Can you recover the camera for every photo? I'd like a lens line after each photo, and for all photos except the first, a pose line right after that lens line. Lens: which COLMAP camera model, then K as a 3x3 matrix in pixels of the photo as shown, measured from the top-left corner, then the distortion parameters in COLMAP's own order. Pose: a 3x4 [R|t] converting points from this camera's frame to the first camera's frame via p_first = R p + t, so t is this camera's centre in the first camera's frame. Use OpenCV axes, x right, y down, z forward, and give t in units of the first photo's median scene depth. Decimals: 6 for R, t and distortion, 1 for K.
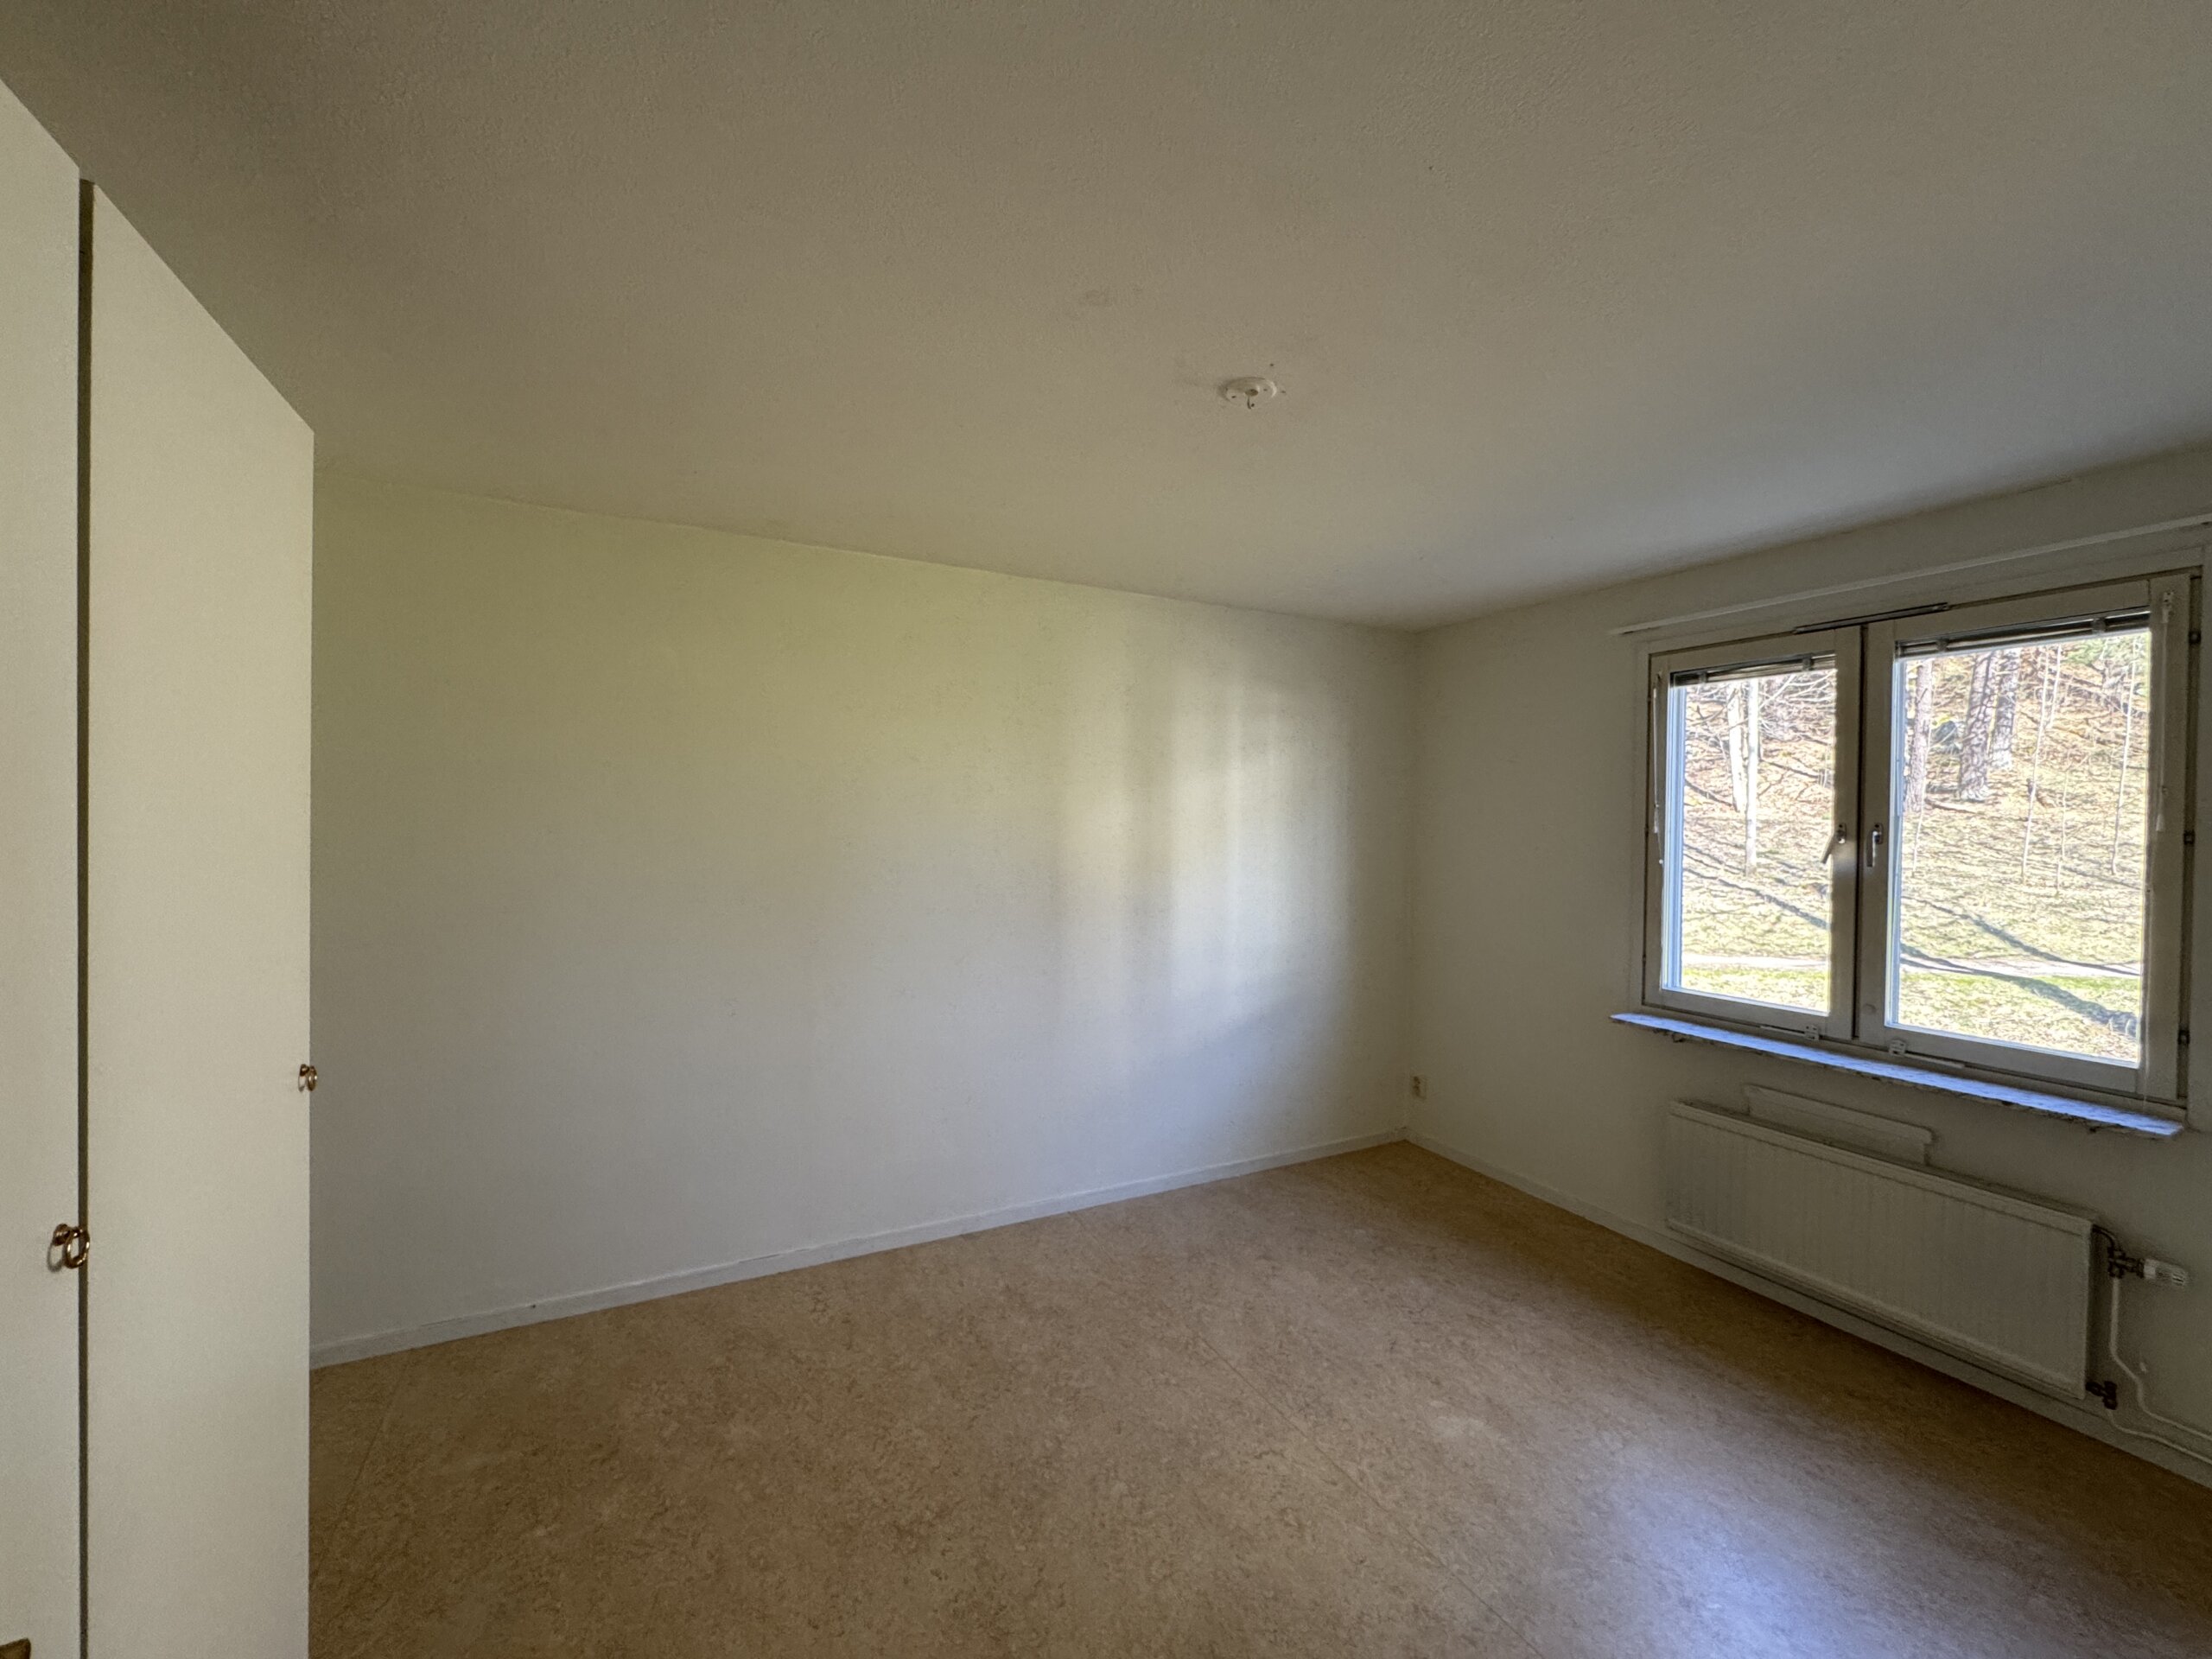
lens RADIAL K [[877.5, 0, 1082.7], [0, 877.5, 817.1], [0, 0, 1]] dist [0.001730, -0.000583]
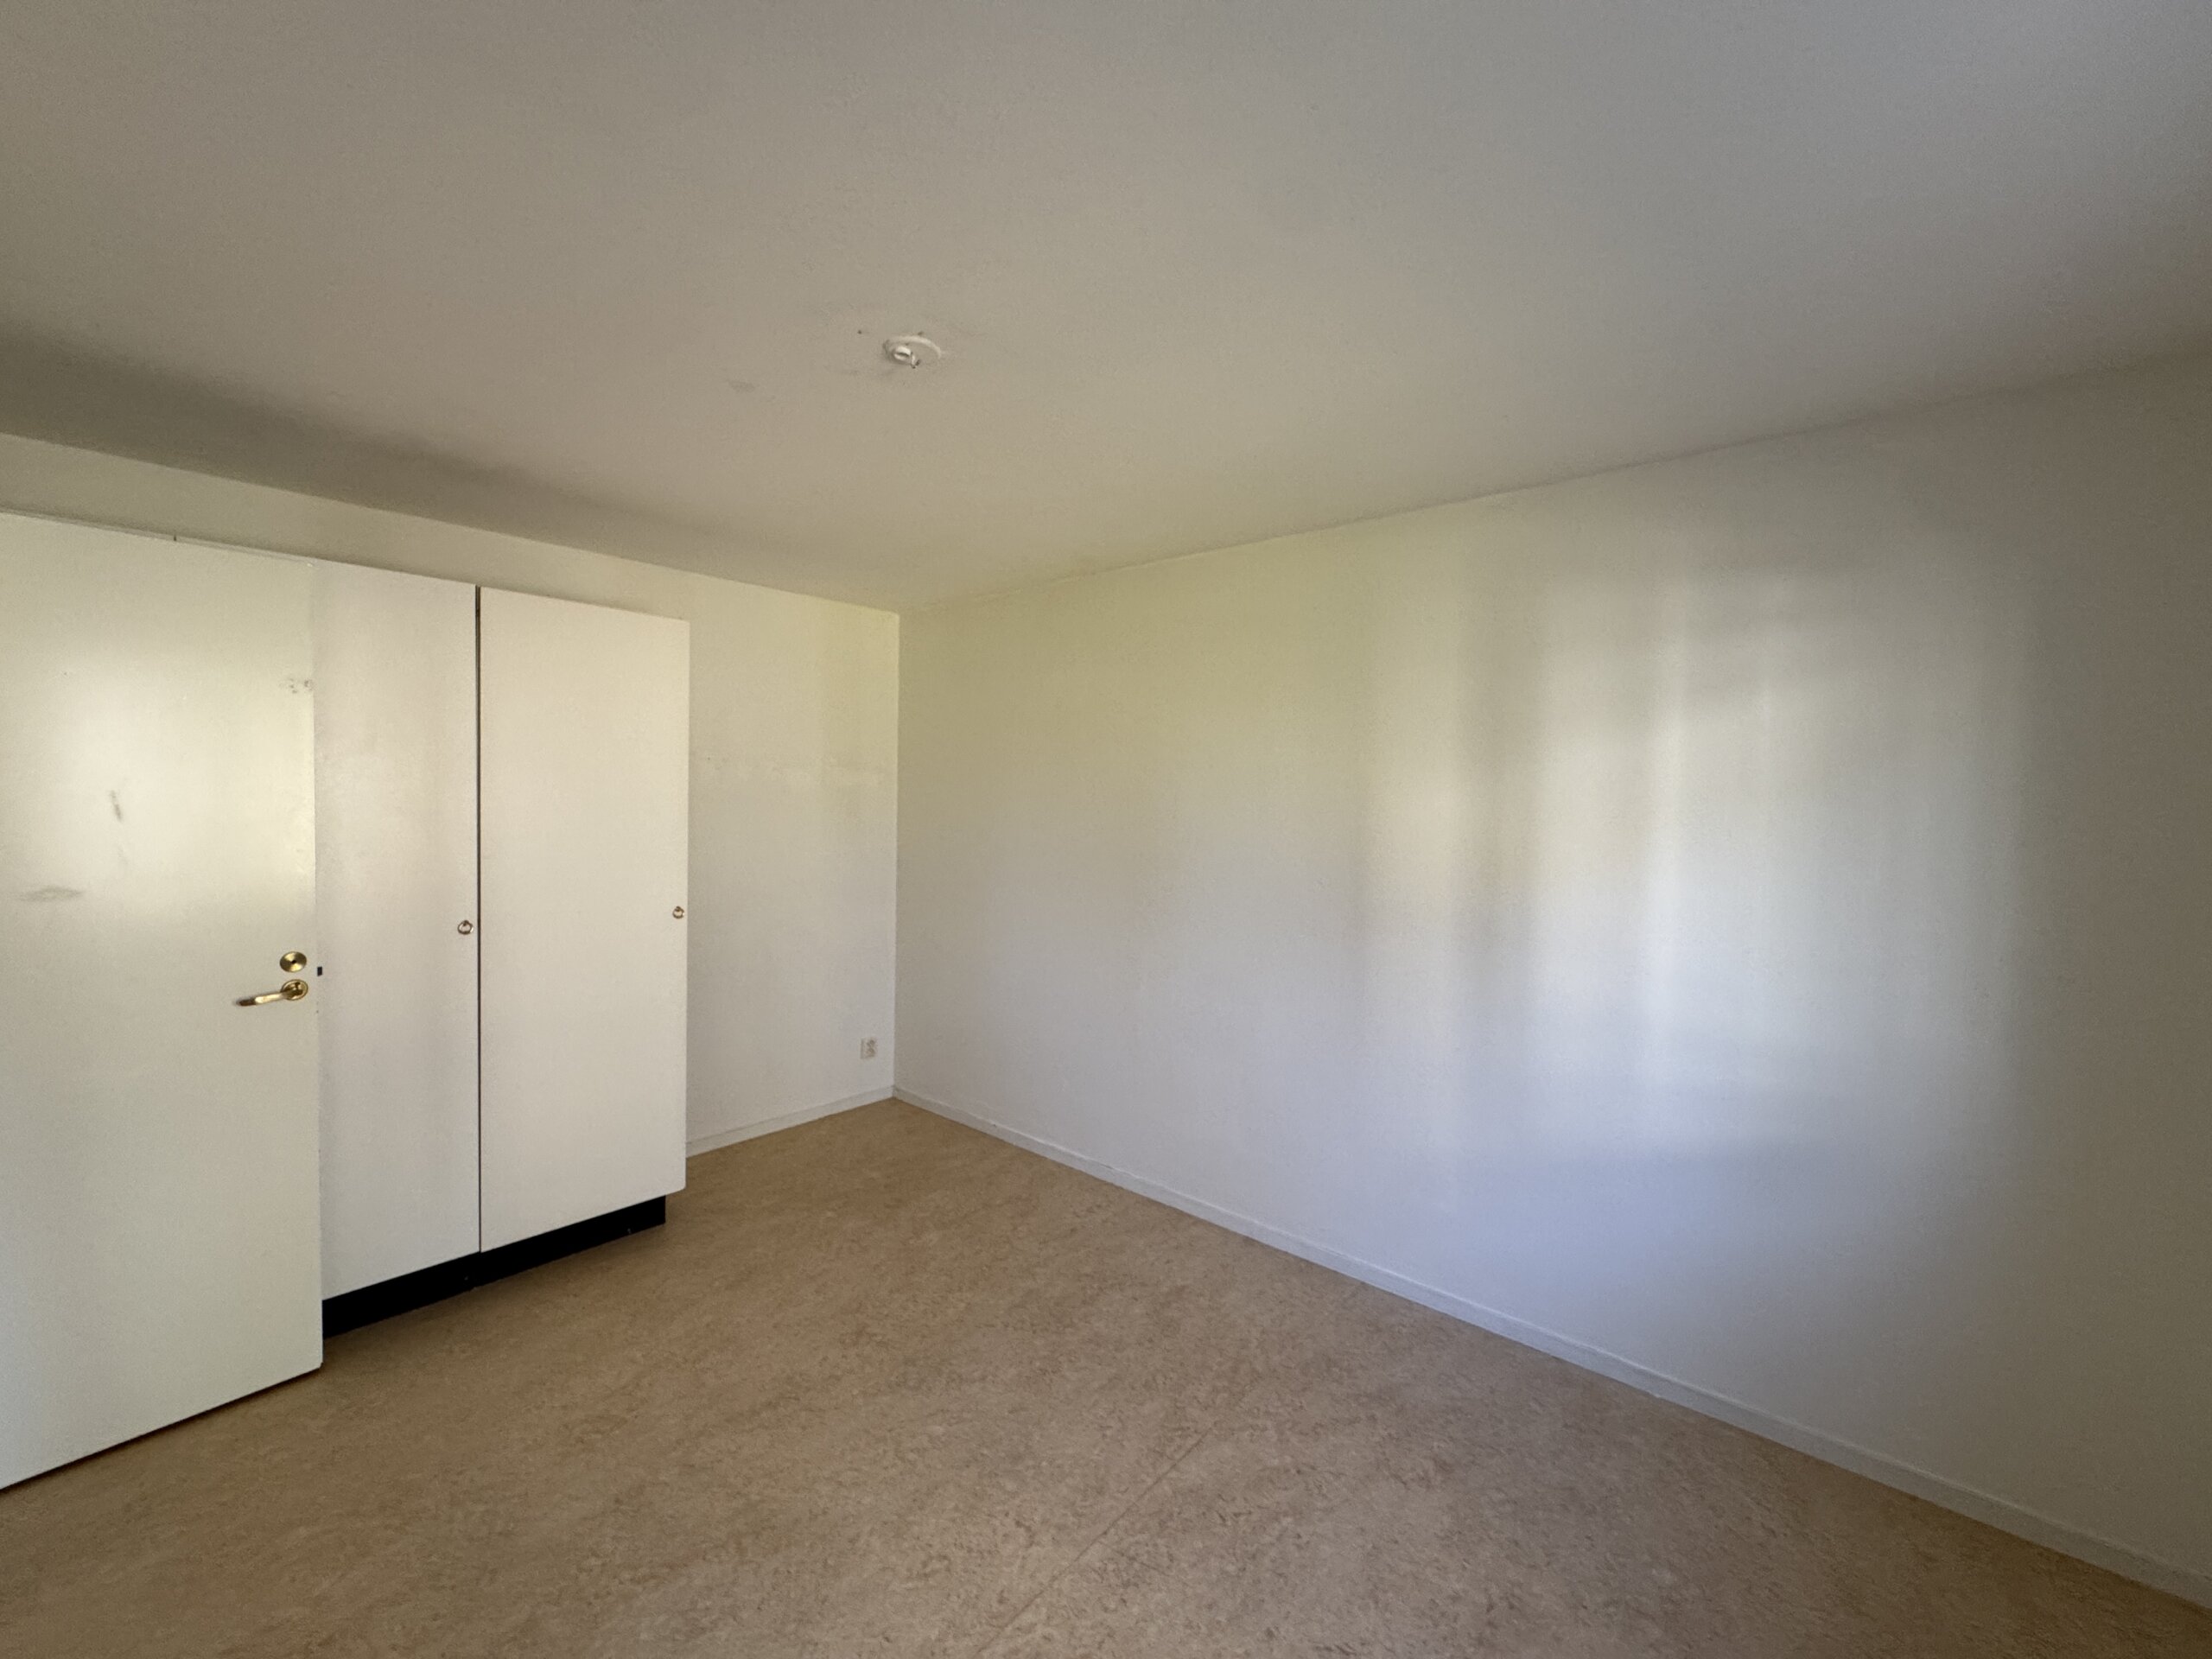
lens RADIAL K [[877.5, 0, 1124.4], [0, 877.5, 815.1], [0, 0, 1]] dist [0.001730, -0.000583]
pose [[0.395246, 0.013451, -0.918477, 0.749495], [-0.011485, 0.999887, 0.009701, 0.004902], [0.918504, 0.006714, 0.395356, 0.534362]]
